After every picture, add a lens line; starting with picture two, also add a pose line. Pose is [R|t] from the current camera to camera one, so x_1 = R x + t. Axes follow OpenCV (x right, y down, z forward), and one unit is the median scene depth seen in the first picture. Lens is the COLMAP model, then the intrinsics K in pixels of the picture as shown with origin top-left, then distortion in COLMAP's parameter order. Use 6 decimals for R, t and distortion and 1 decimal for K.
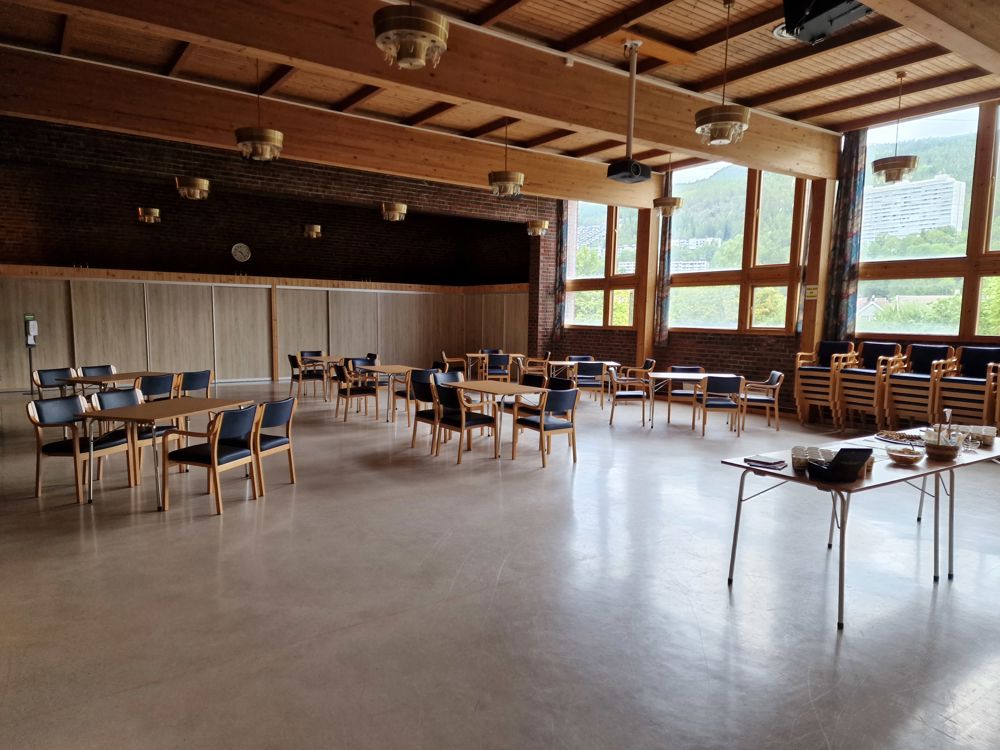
lens RADIAL K [[679.7, 0, 500.0], [0, 679.7, 375.0], [0, 0, 1]] dist [0.110071, -0.104559]
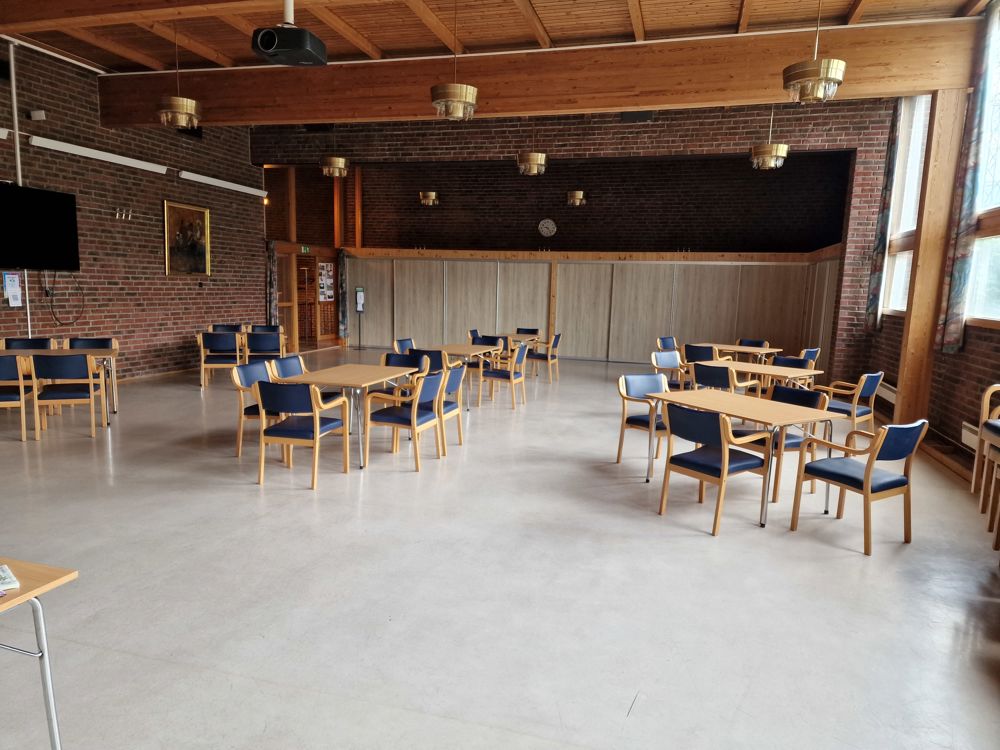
lens RADIAL K [[679.7, 0, 500.0], [0, 679.7, 375.0], [0, 0, 1]] dist [0.110071, -0.104559]
pose [[0.630525, 0.105226, -0.769003, 0.429247], [-0.086066, 0.994136, 0.065465, -0.029846], [0.771383, 0.024908, 0.635884, 0.389754]]
